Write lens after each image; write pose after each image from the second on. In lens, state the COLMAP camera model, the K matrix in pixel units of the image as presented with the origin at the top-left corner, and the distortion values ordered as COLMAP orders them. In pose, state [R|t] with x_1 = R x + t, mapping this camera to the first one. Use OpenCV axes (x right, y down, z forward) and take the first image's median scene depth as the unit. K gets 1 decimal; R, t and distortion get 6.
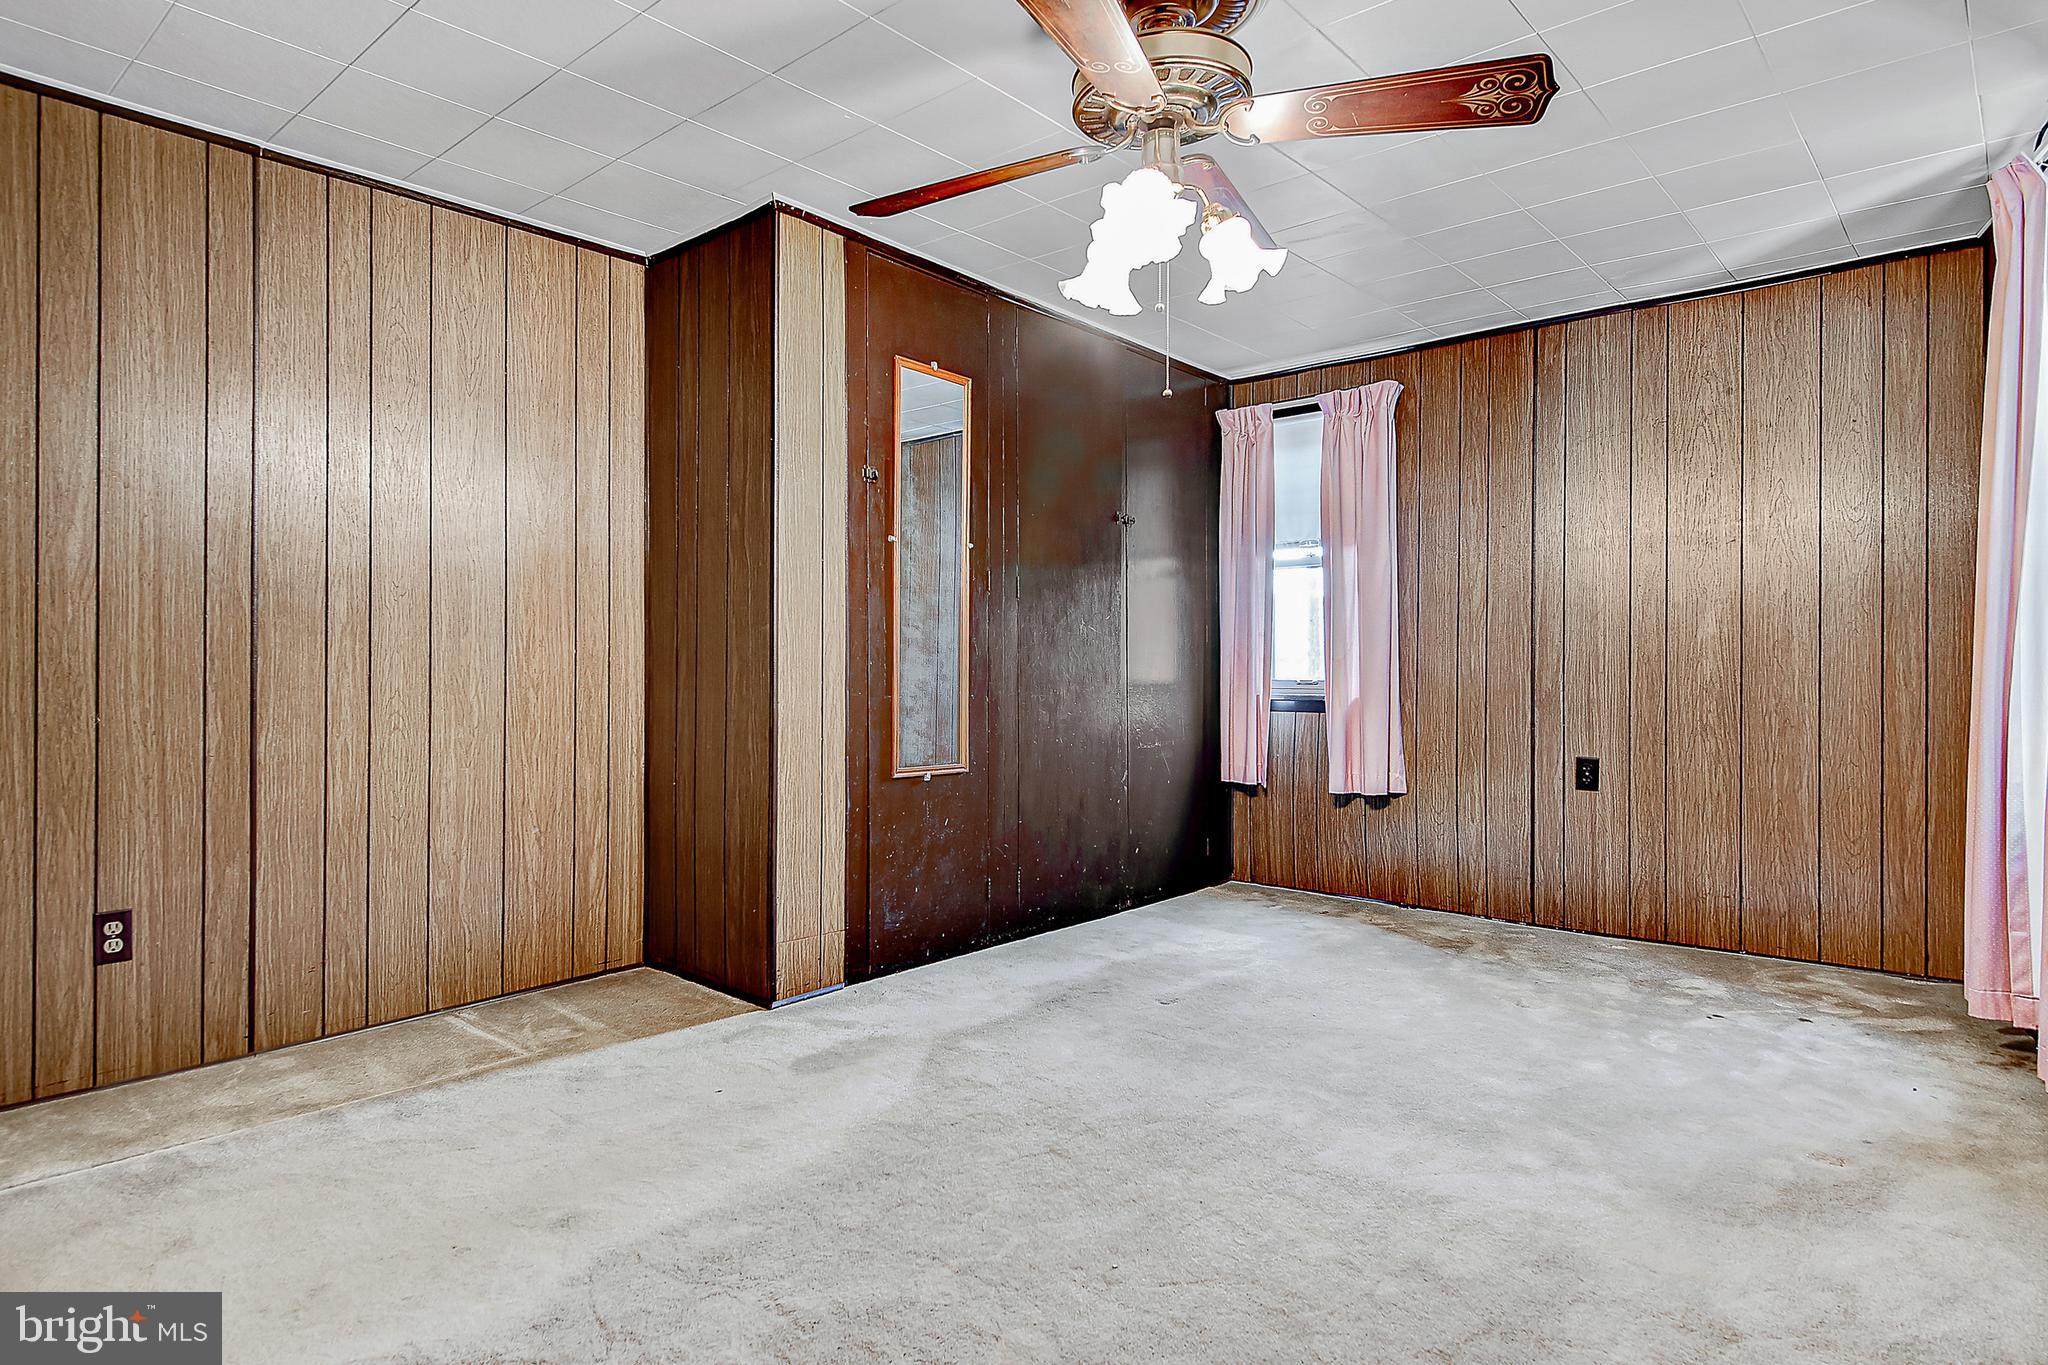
lens RADIAL K [[1143.1, 0, 1015.9], [0, 1143.1, 674.3], [0, 0, 1]] dist [0.039204, 0.000478]
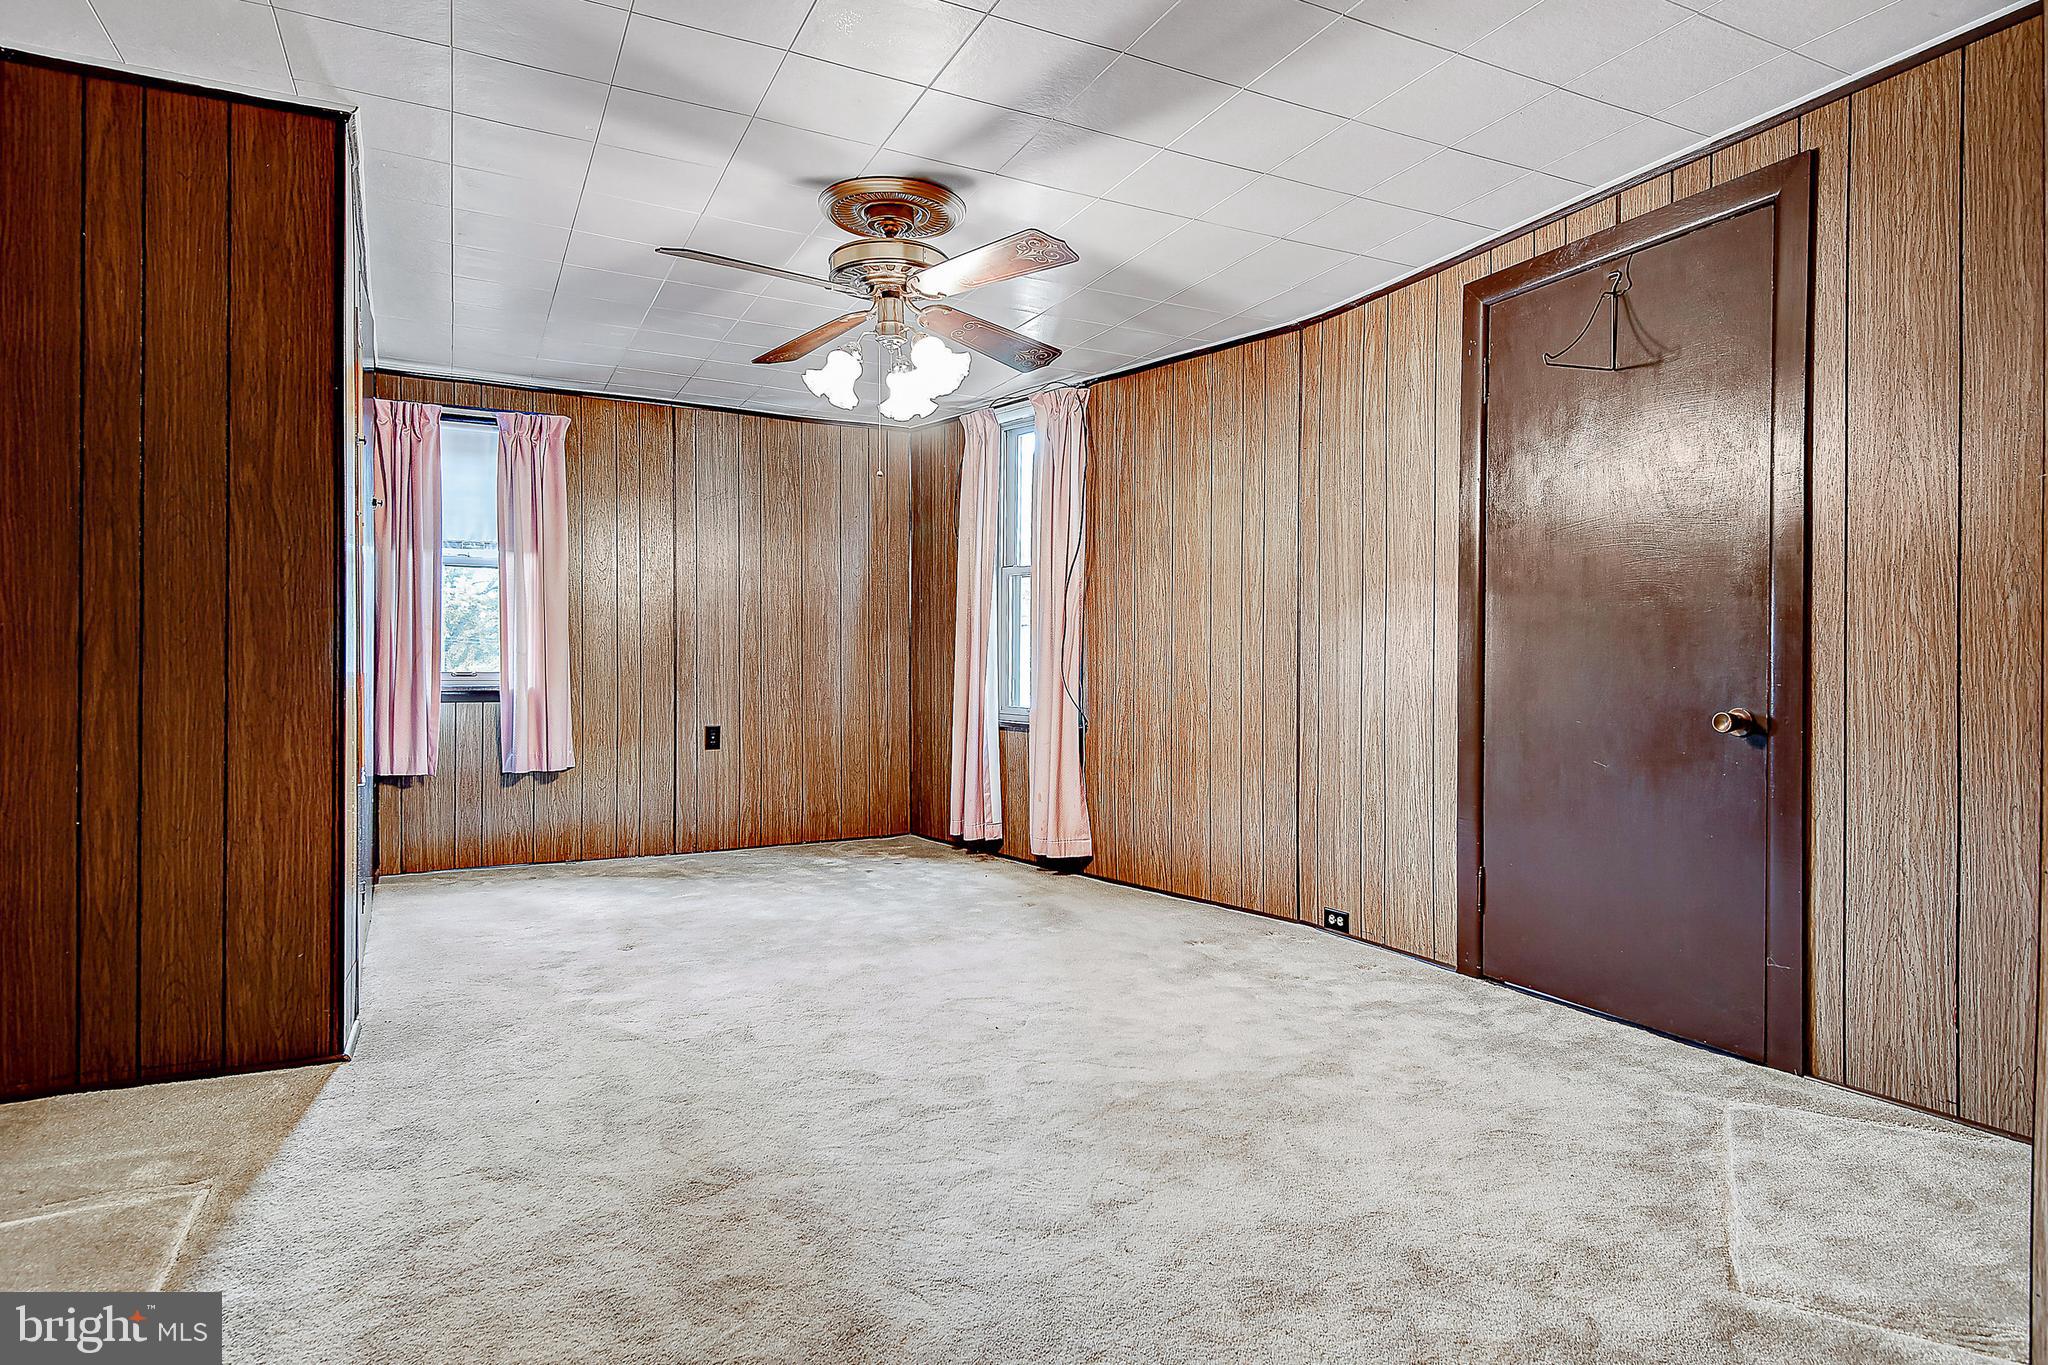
lens RADIAL K [[1072.7, 0, 1015.8], [0, 1072.7, 677.6], [0, 0, 1]] dist [0.006595, -0.005137]
pose [[0.371069, -0.011730, 0.928531, -0.656913], [0.002592, 0.999929, 0.011596, -0.000224], [-0.928602, -0.001896, 0.371073, 0.209880]]
